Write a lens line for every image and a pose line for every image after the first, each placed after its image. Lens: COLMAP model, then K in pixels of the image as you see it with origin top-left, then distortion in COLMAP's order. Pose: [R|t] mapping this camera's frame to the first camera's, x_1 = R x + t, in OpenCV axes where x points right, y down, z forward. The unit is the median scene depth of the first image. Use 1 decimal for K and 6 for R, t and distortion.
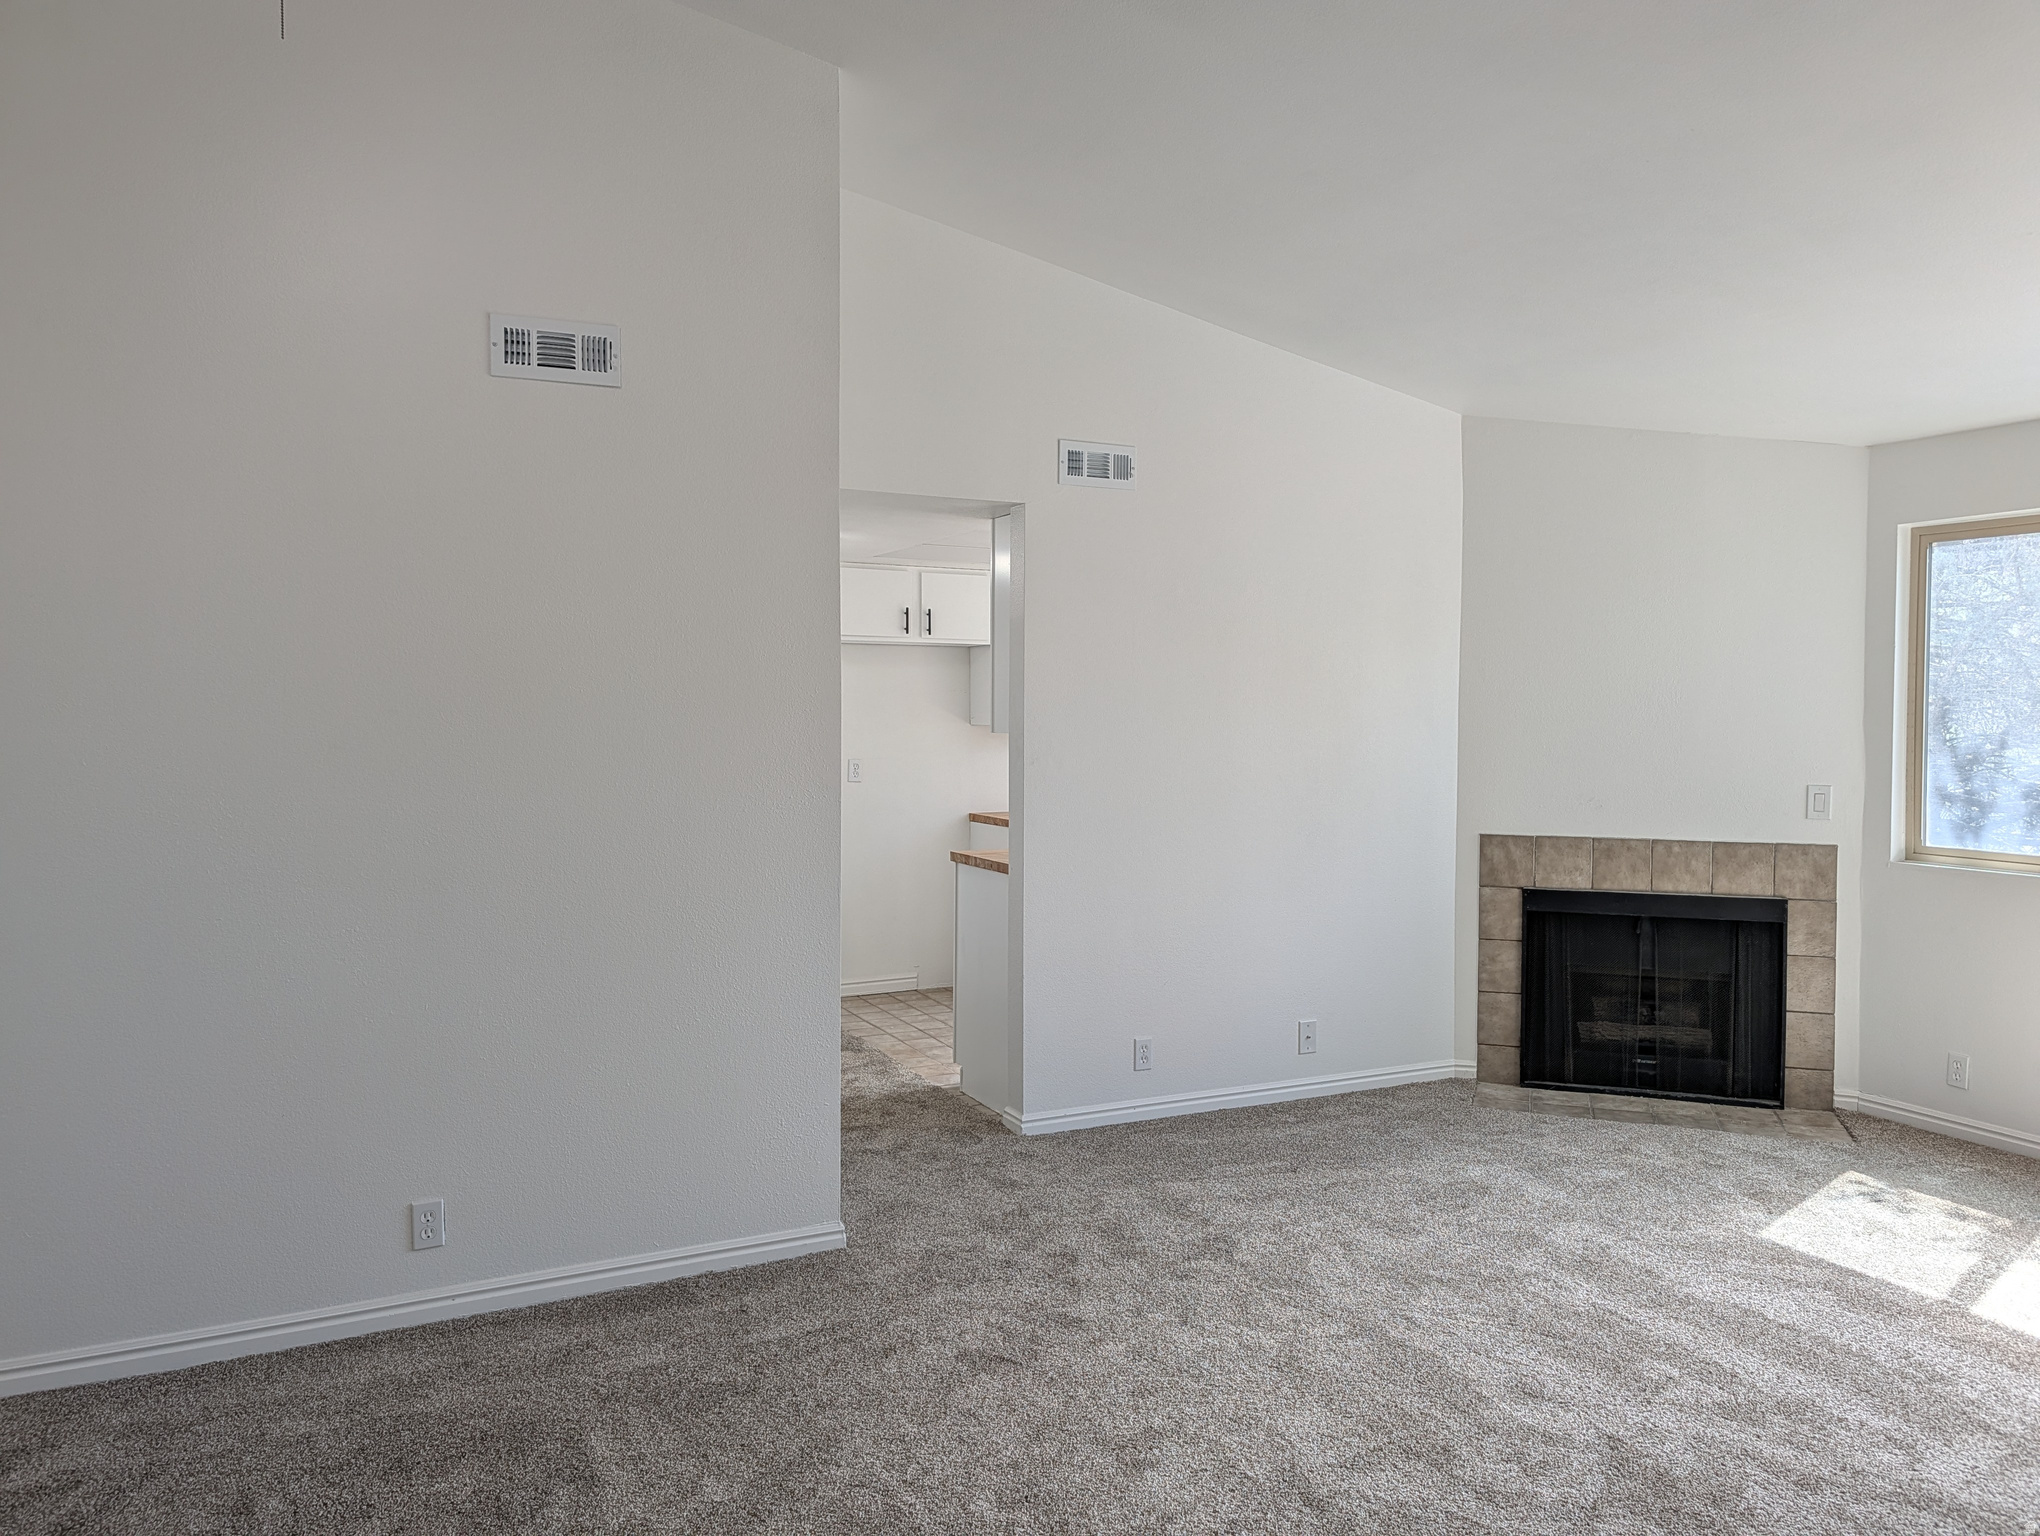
lens RADIAL K [[1478.8, 0, 1044.8], [0, 1478.8, 753.8], [0, 0, 1]] dist [0.025127, -0.022477]
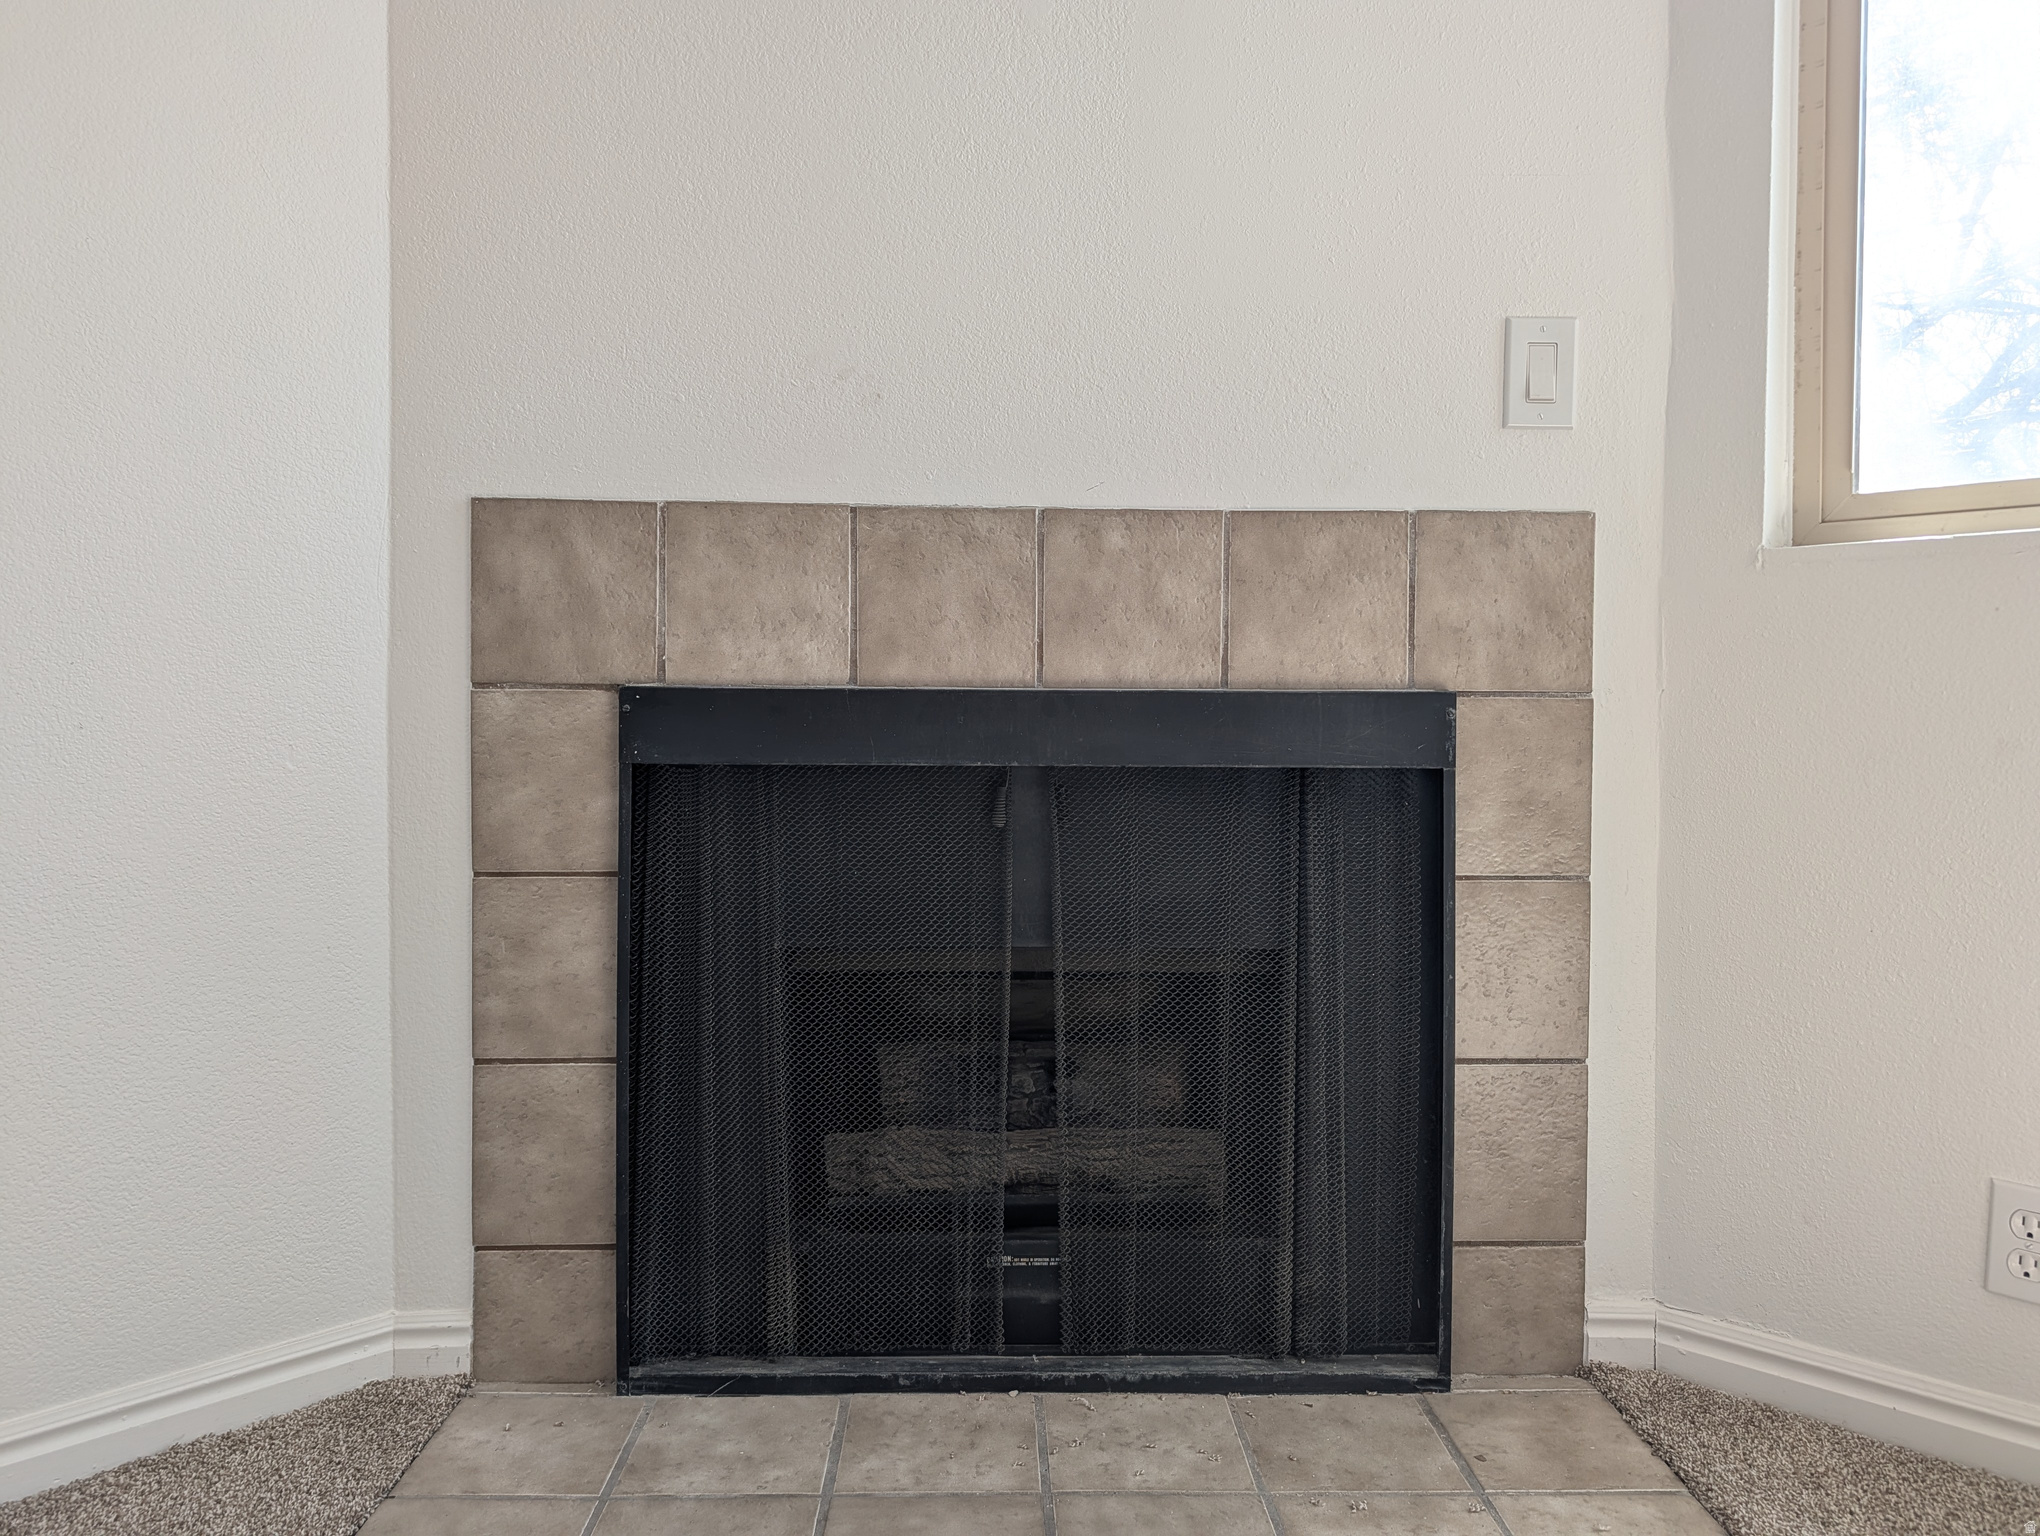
lens RADIAL K [[1478.8, 0, 1027.4], [0, 1478.8, 763.6], [0, 0, 1]] dist [0.025127, -0.022477]
pose [[0.935358, -0.005319, 0.353662, 0.302883], [0.008254, 0.999943, -0.006791, 0.110837], [-0.353606, 0.009271, 0.935349, 0.727416]]
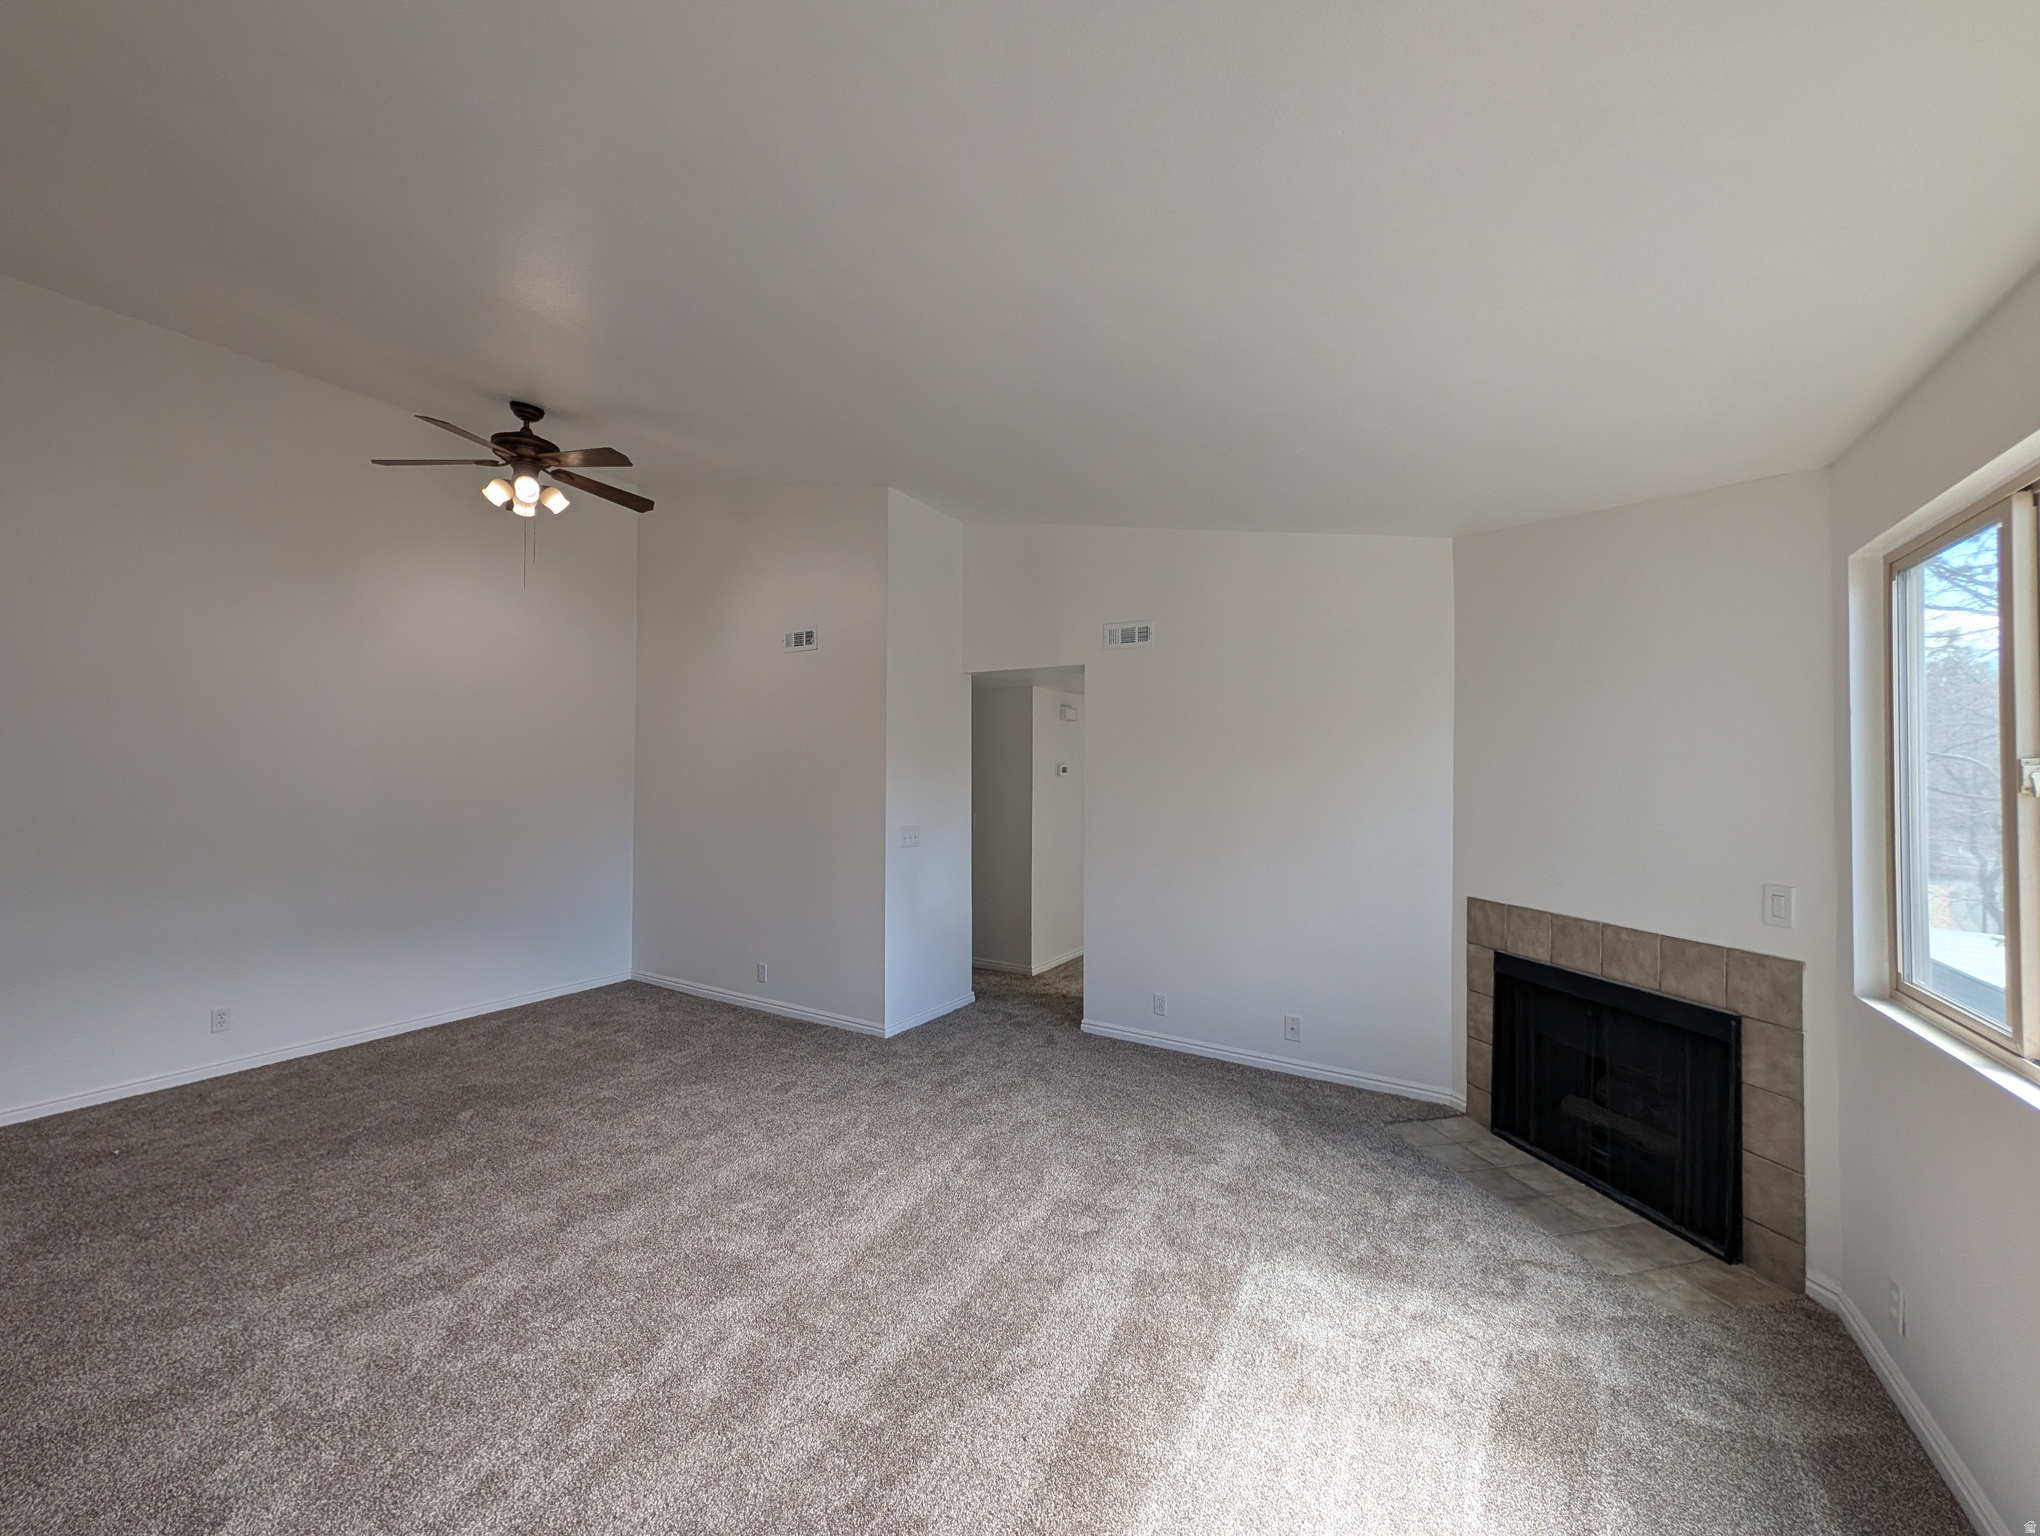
lens RADIAL K [[787.6, 0, 1016.5], [0, 787.6, 767.4], [0, 0, 1]] dist [0.004017, -0.000440]
pose [[0.529837, -0.006981, -0.848071, 0.647881], [-0.034999, 0.998934, -0.030088, -0.015423], [0.847377, 0.045624, 0.529028, 0.392740]]
